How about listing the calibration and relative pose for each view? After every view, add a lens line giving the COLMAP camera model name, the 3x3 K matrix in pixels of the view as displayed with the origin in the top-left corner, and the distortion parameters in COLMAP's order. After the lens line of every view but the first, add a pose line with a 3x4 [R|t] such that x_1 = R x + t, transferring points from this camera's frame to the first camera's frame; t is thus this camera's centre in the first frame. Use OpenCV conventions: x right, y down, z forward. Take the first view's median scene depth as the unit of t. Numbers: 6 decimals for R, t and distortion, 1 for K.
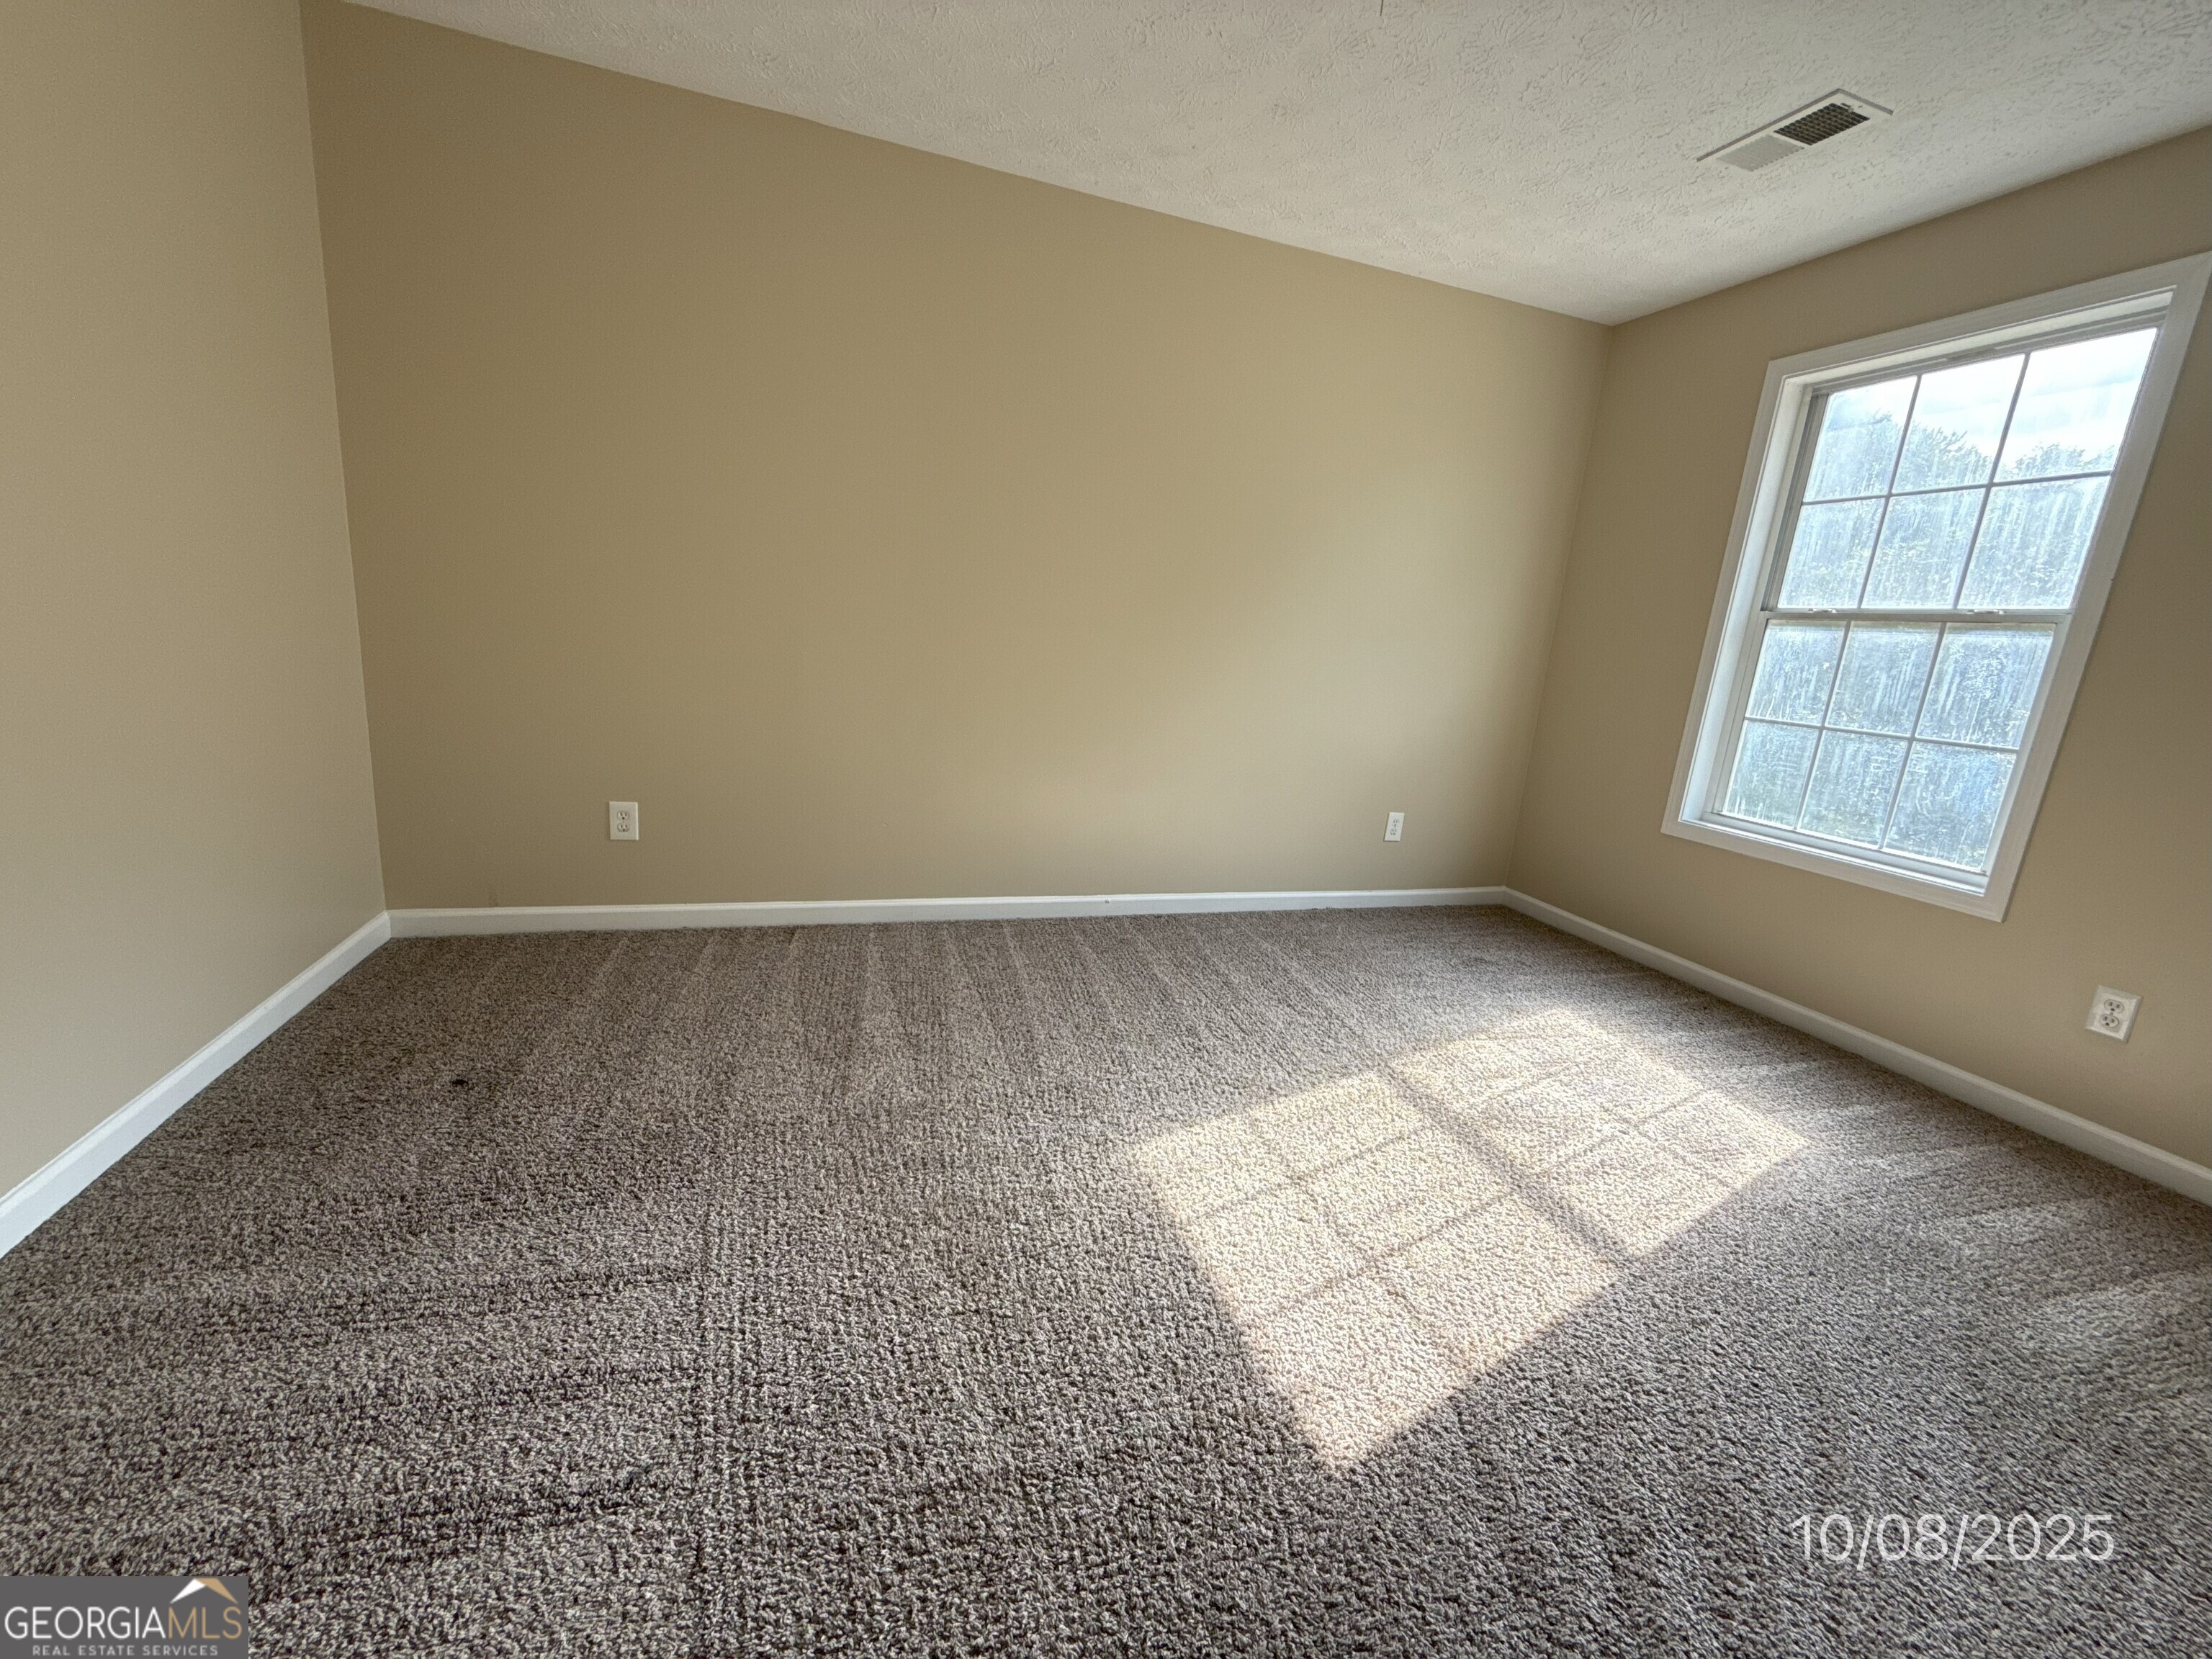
lens RADIAL K [[882.3, 0, 1106.0], [0, 882.3, 829.5], [0, 0, 1]] dist [0.000513, 0.000199]
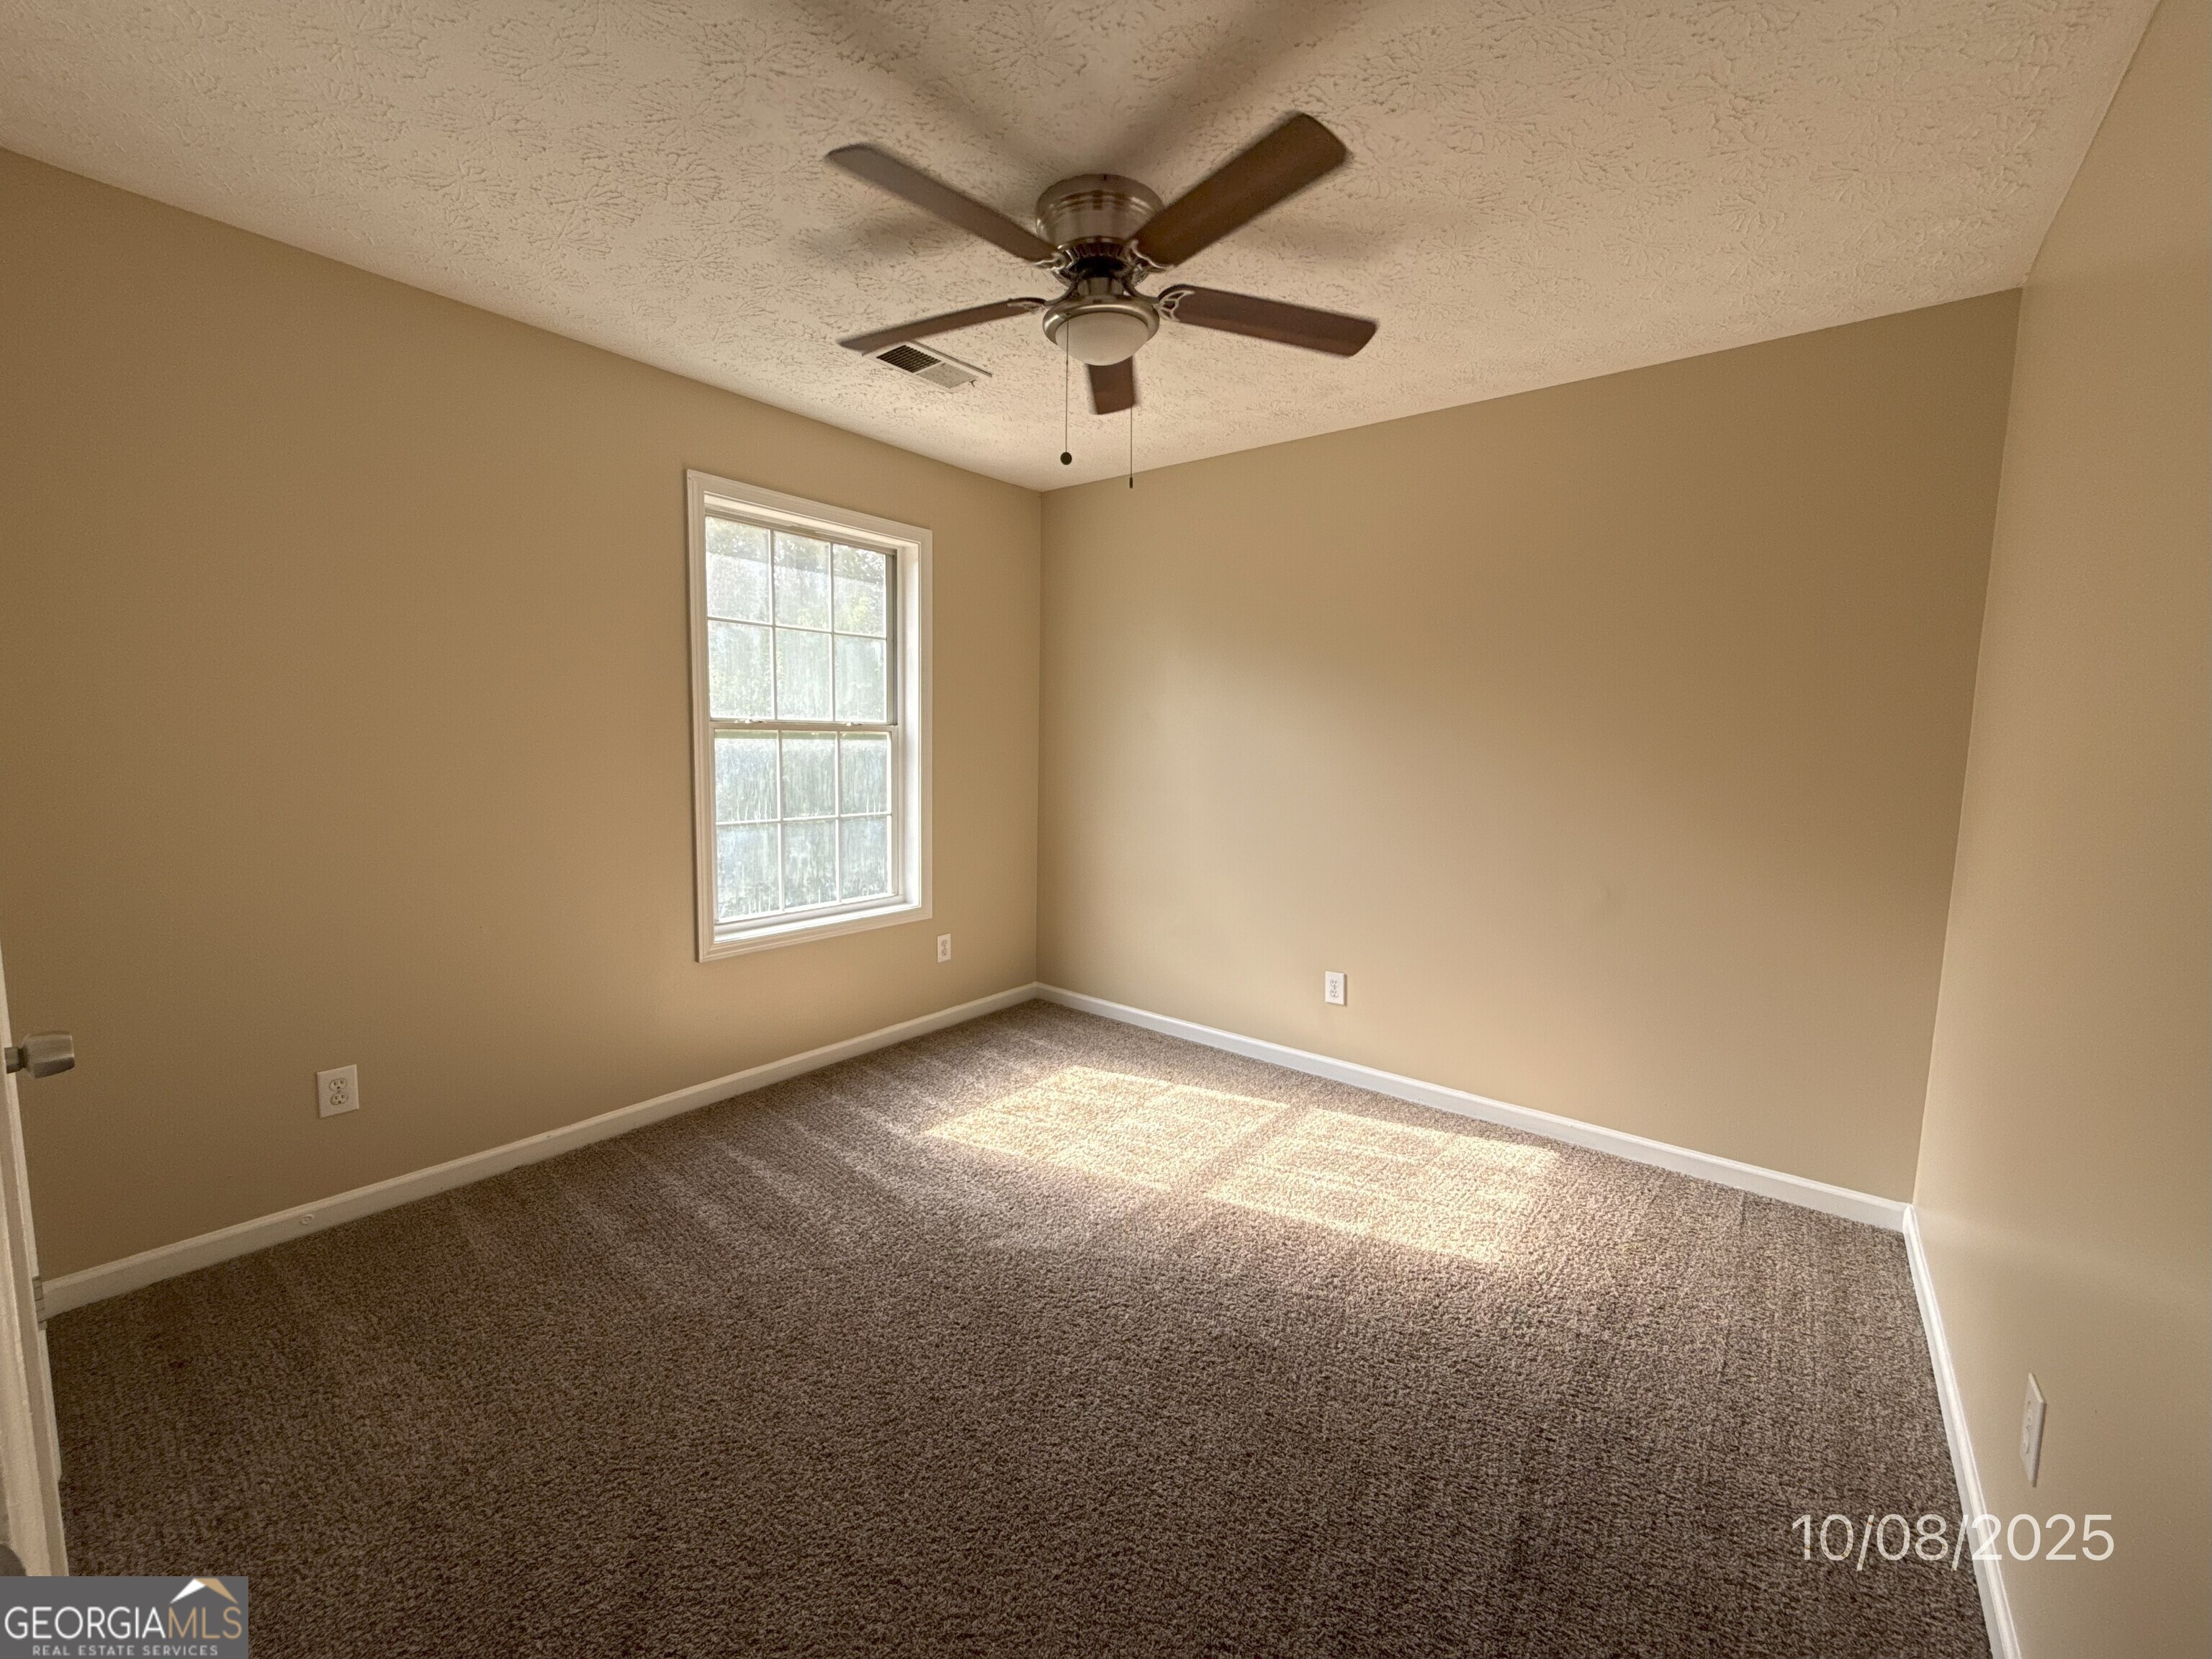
lens RADIAL K [[882.3, 0, 1106.0], [0, 882.3, 829.5], [0, 0, 1]] dist [0.000513, 0.000199]
pose [[-0.543242, -0.172812, 0.821599, -0.385217], [0.128681, 0.949887, 0.284880, -0.411968], [-0.829656, 0.260483, -0.493781, 1.330293]]
